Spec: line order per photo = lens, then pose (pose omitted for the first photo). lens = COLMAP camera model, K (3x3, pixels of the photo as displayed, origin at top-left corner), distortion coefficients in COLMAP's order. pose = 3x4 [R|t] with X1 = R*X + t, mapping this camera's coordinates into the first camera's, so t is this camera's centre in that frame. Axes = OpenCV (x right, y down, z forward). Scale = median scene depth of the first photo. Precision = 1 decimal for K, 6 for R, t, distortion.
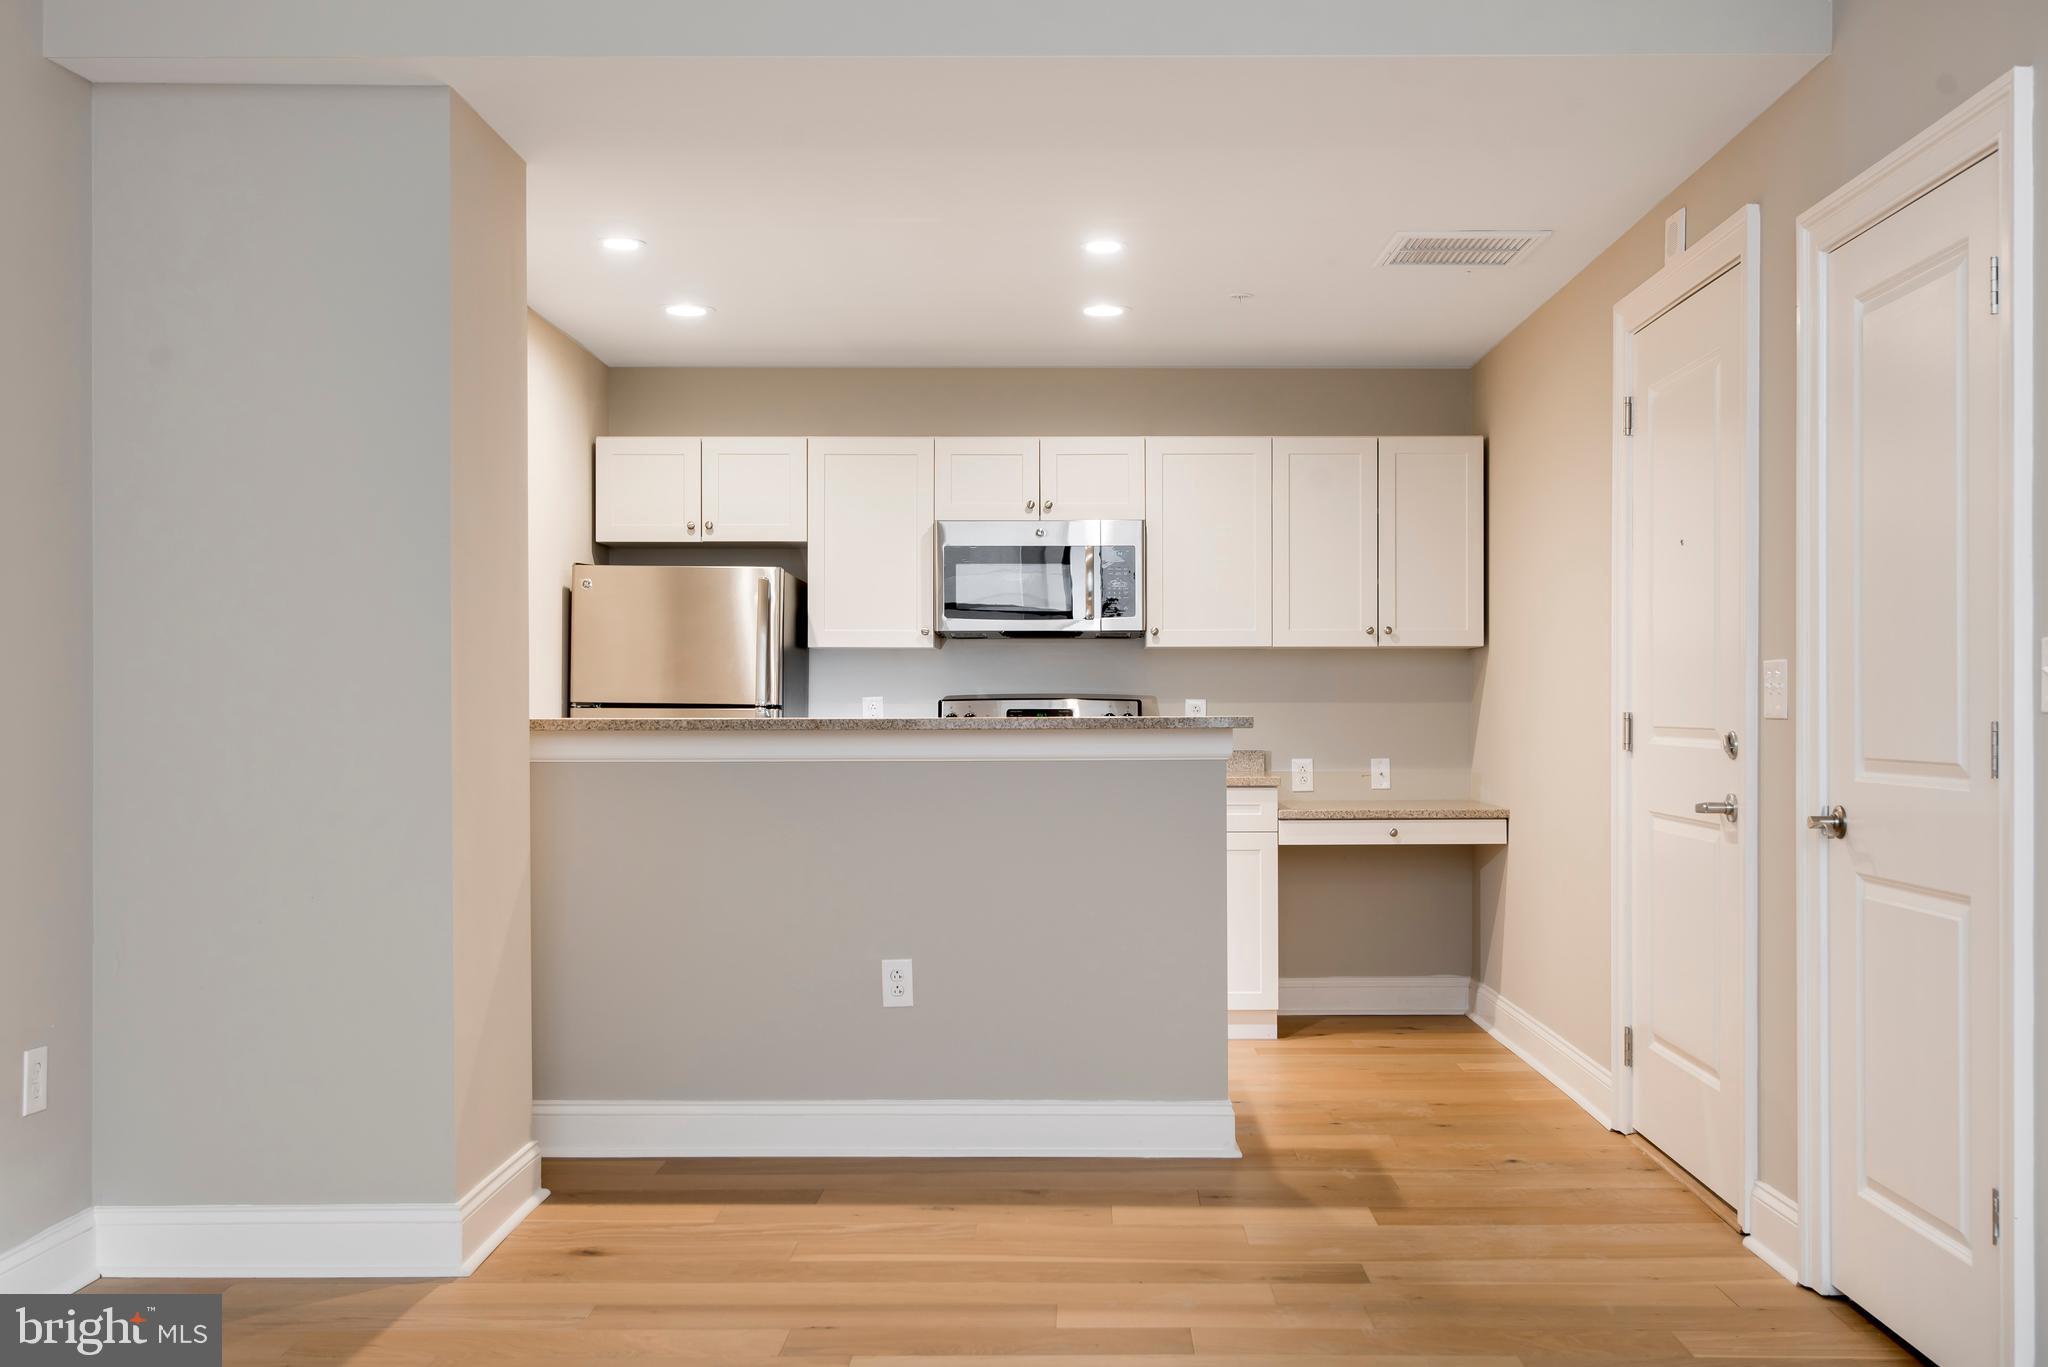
lens RADIAL K [[2055.7, 0, 1021.2], [0, 2055.7, 682.0], [0, 0, 1]] dist [-0.014552, 0.000000]
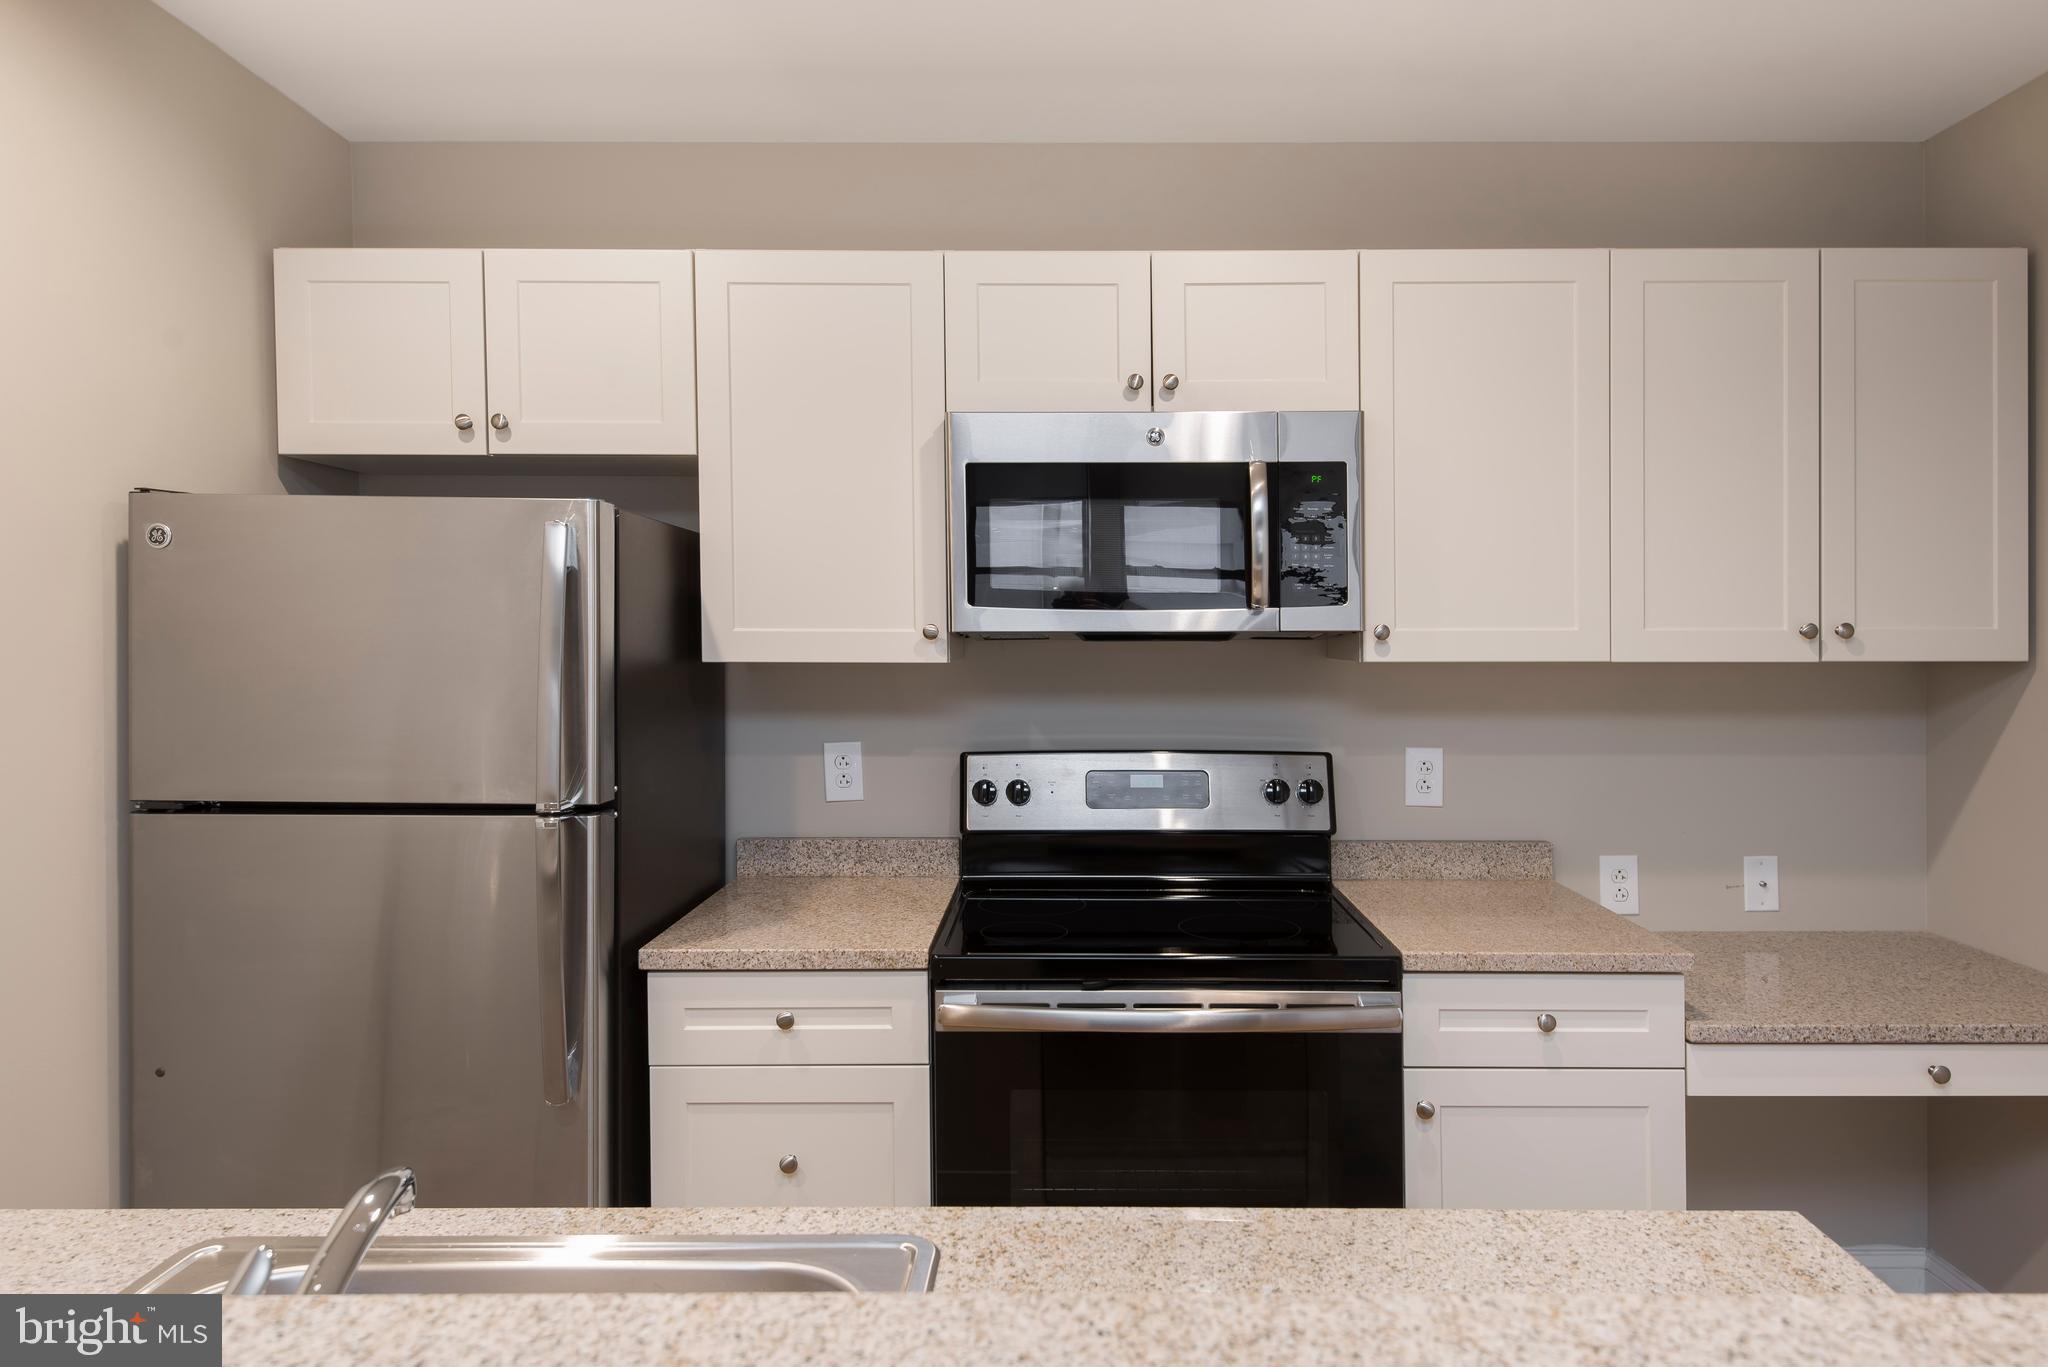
lens RADIAL K [[1369.9, 0, 1091.5], [0, 1369.9, 652.0], [0, 0, 1]] dist [0.019817, 0.000594]
pose [[0.998503, -0.003328, 0.054592, -0.025403], [0.001698, 0.999552, 0.029881, -0.029881], [-0.054667, -0.029743, 0.998062, 0.663440]]
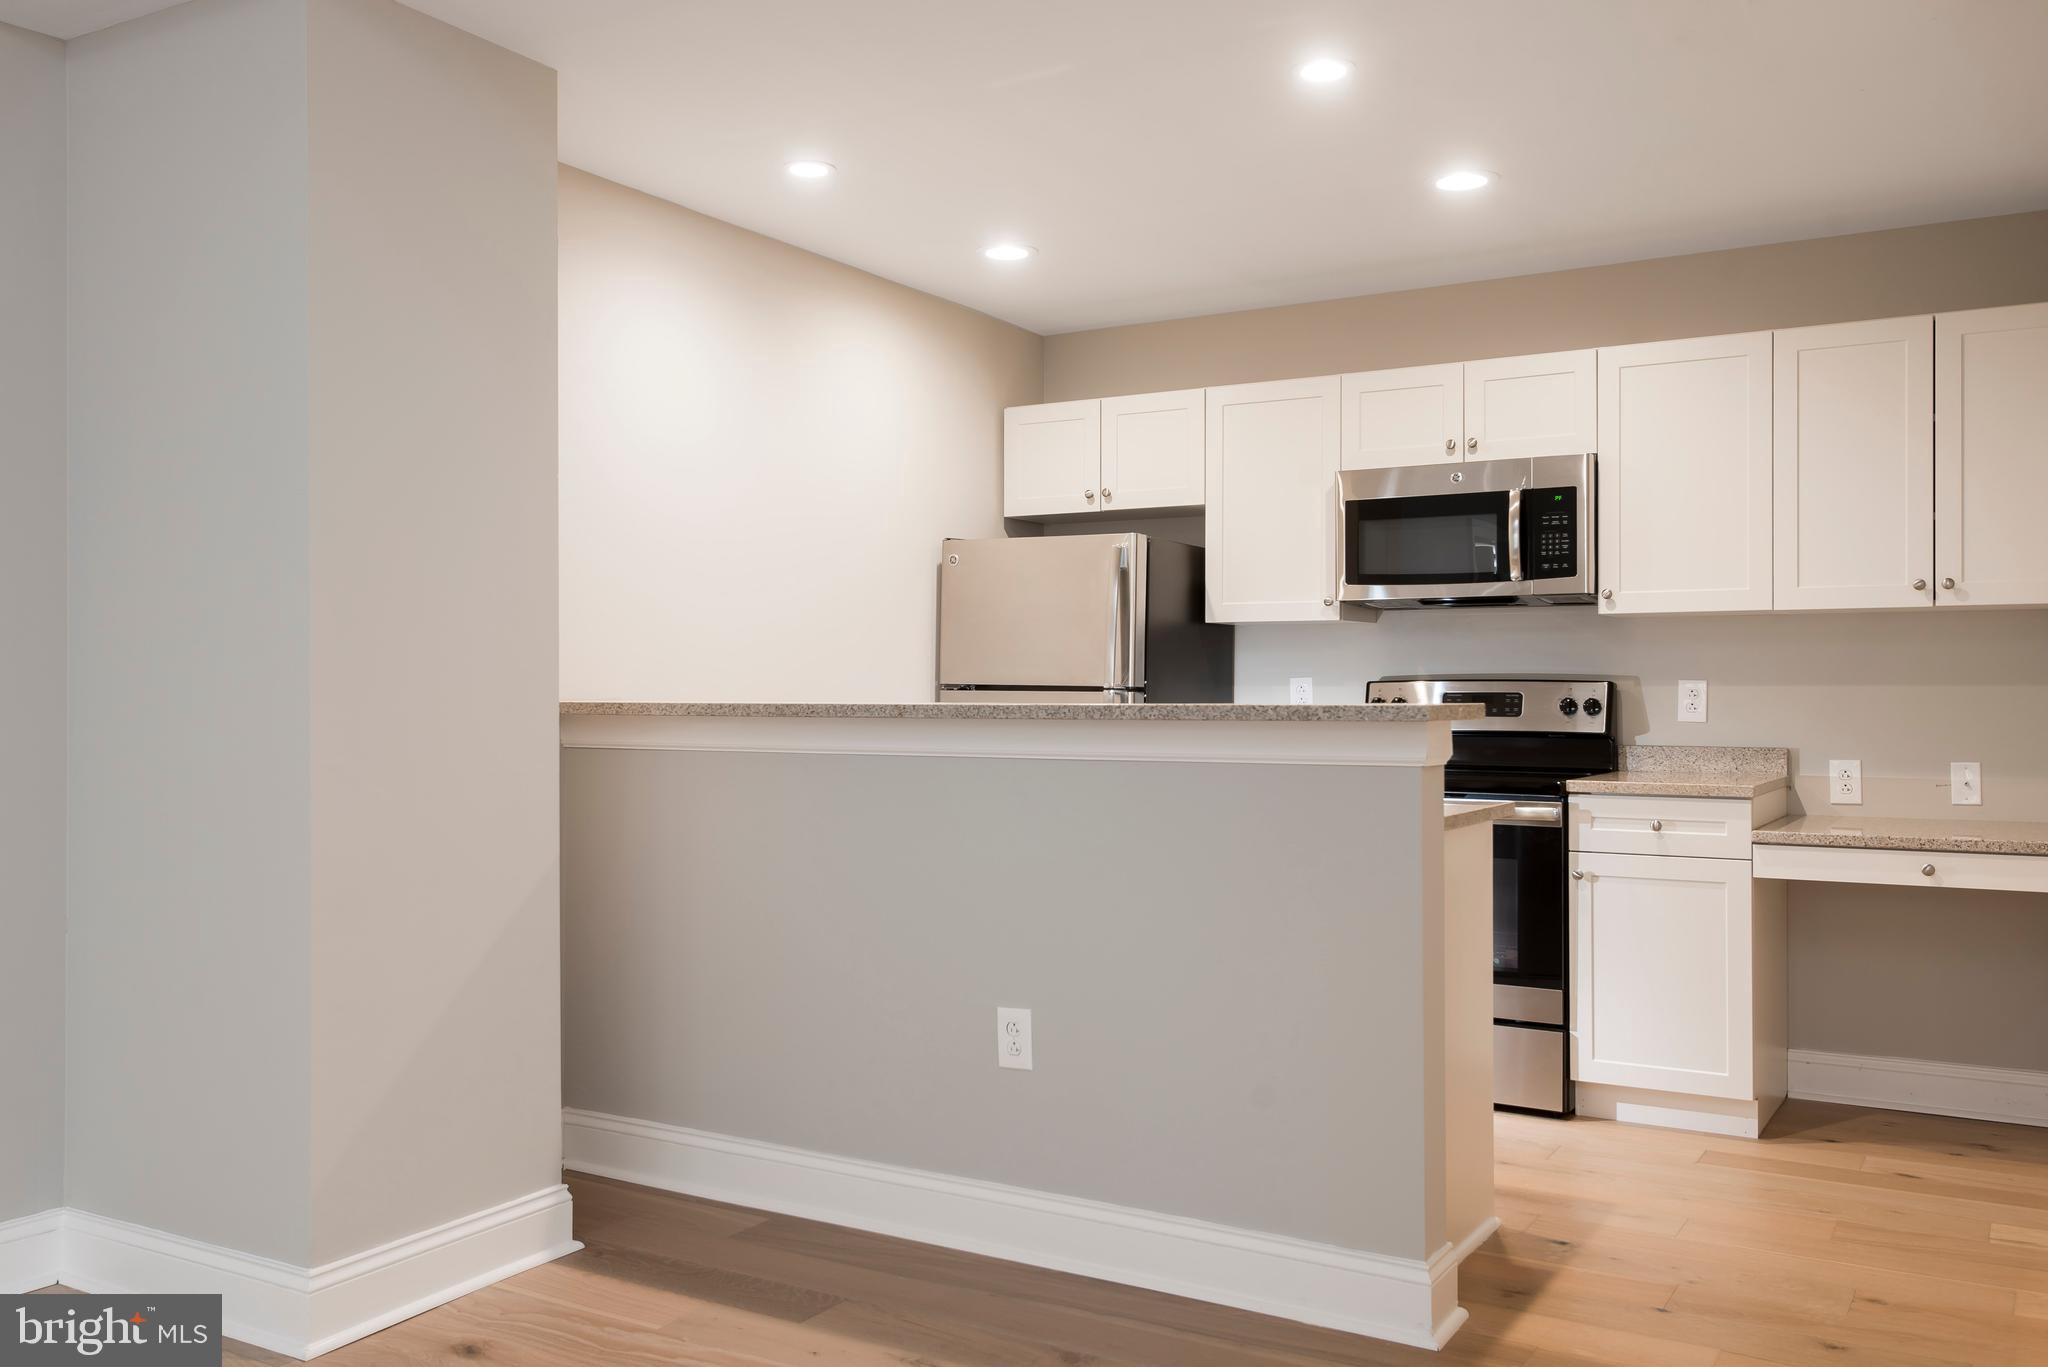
lens RADIAL K [[1752.9, 0, 930.1], [0, 1752.9, 661.6], [0, 0, 1]] dist [0.012491, -0.006412]
pose [[0.854868, -0.007409, -0.518792, 0.190930], [0.005174, 0.999970, -0.005755, 0.003595], [0.518819, 0.002235, 0.854881, 0.292704]]
